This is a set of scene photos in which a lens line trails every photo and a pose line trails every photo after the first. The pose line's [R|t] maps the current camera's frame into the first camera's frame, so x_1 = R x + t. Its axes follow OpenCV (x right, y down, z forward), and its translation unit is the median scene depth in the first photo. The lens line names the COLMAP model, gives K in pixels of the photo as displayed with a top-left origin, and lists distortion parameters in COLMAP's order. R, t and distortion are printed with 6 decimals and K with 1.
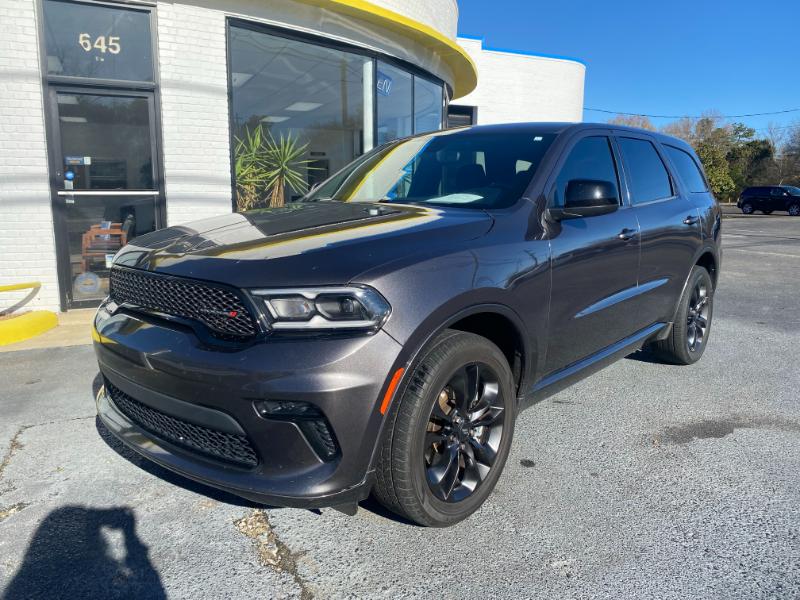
lens RADIAL K [[618.8, 0, 396.4], [0, 618.8, 290.9], [0, 0, 1]] dist [0.006781, -0.004918]
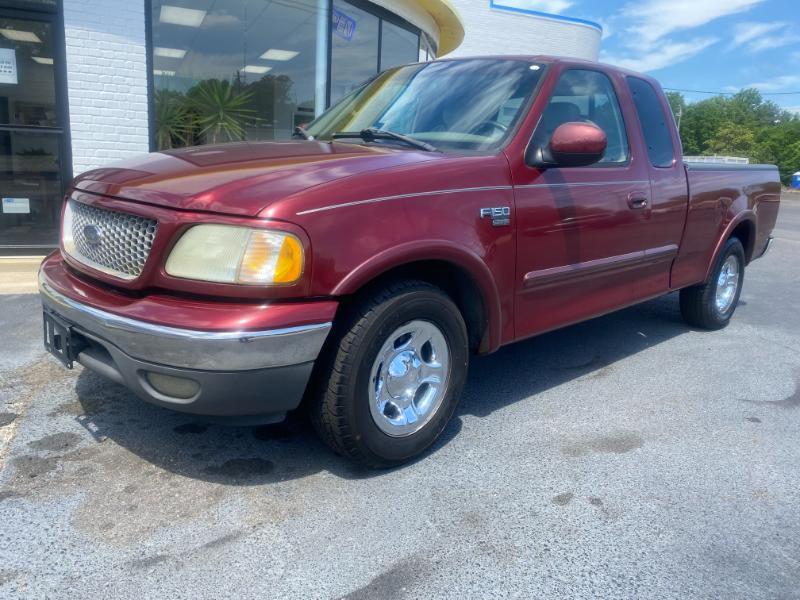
lens RADIAL K [[618.8, 0, 392.3], [0, 618.8, 292.6], [0, 0, 1]] dist [0.006781, -0.004918]
pose [[0.998185, 0.053539, -0.027560, 0.136243], [-0.052012, 0.997217, 0.053423, 0.001131], [0.030343, -0.051892, 0.998192, 0.115371]]
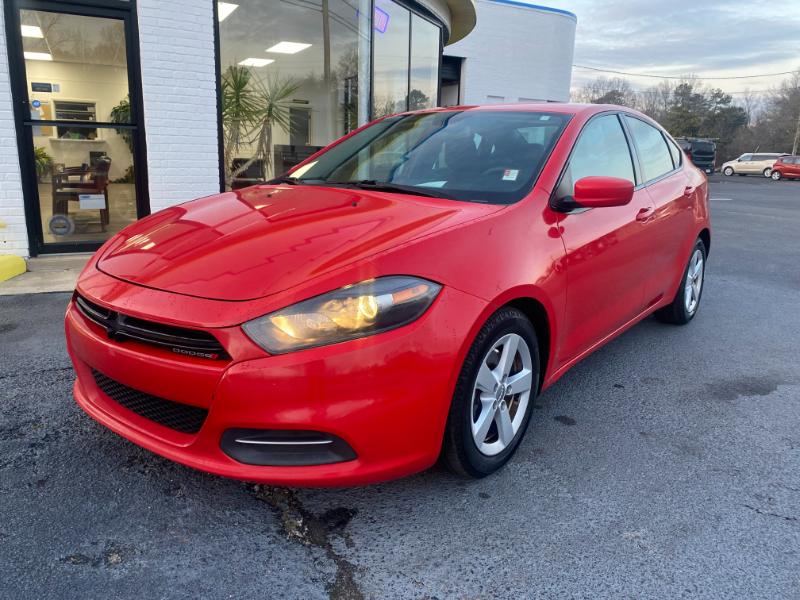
lens RADIAL K [[618.8, 0, 401.8], [0, 618.8, 292.9], [0, 0, 1]] dist [0.006781, -0.004918]
pose [[0.998740, 0.013331, 0.048382, -0.040107], [-0.016527, 0.997665, 0.066271, 0.018186], [-0.047385, -0.066987, 0.996628, 0.063647]]
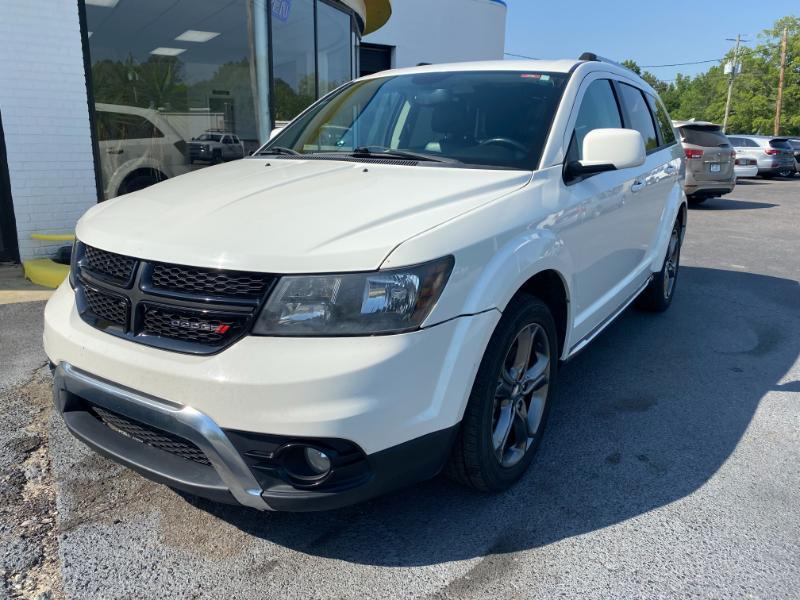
lens RADIAL K [[618.8, 0, 401.5], [0, 618.8, 292.4], [0, 0, 1]] dist [0.006781, -0.004918]
pose [[0.991714, -0.019643, 0.126951, 0.043710], [0.009211, 0.996569, 0.082249, -0.003154], [-0.128131, -0.080399, 0.988493, 0.112150]]
